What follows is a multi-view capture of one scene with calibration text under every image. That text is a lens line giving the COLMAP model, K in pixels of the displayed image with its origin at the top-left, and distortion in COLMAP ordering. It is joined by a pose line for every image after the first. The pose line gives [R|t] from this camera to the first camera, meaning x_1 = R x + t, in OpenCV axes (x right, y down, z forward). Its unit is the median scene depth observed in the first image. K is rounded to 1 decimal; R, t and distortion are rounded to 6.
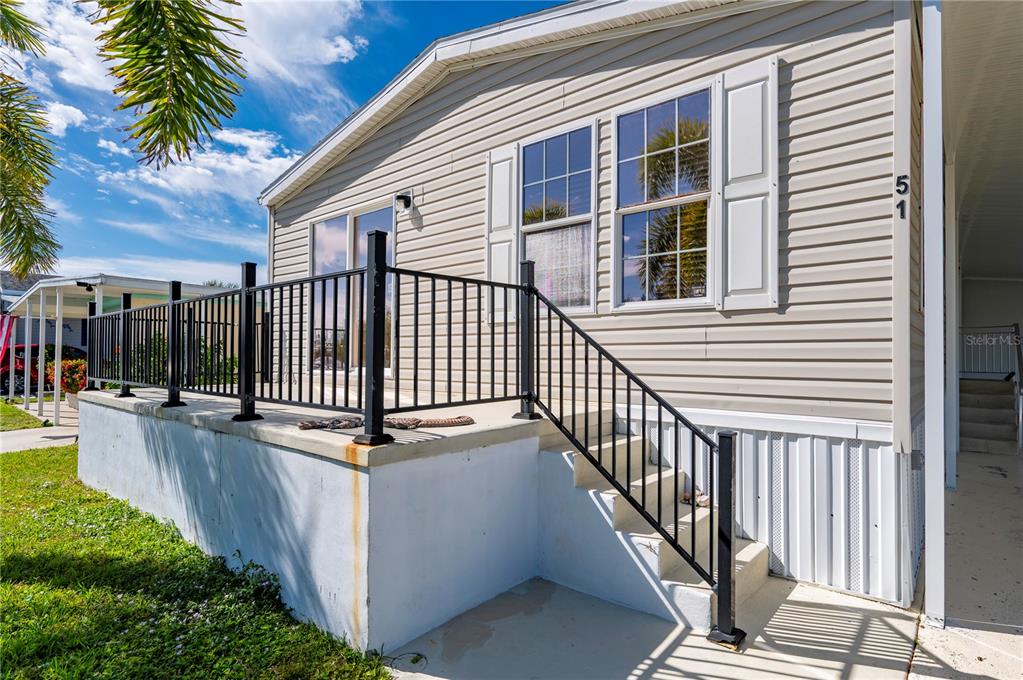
lens RADIAL K [[531.4, 0, 494.1], [0, 531.4, 355.0], [0, 0, 1]] dist [-0.003293, -0.000472]
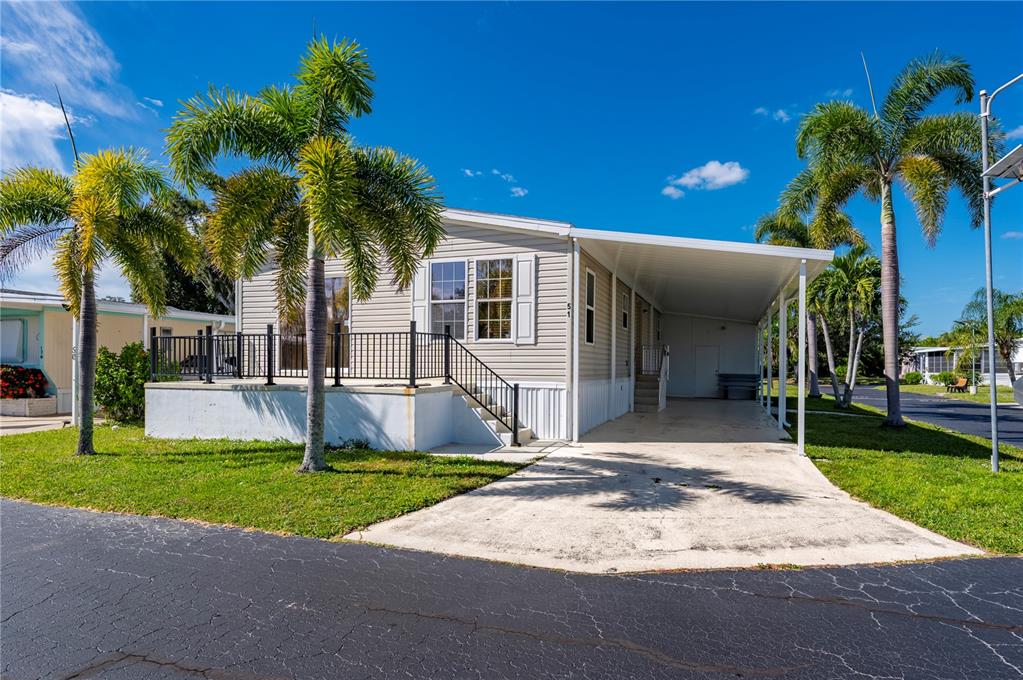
lens RADIAL K [[568.6, 0, 513.2], [0, 568.6, 369.3], [0, 0, 1]] dist [-0.001026, -0.000084]
pose [[0.927963, -0.003270, 0.372658, -0.690756], [-0.004183, 0.999807, 0.019190, -0.010562], [-0.372648, -0.019367, 0.927770, -1.750998]]
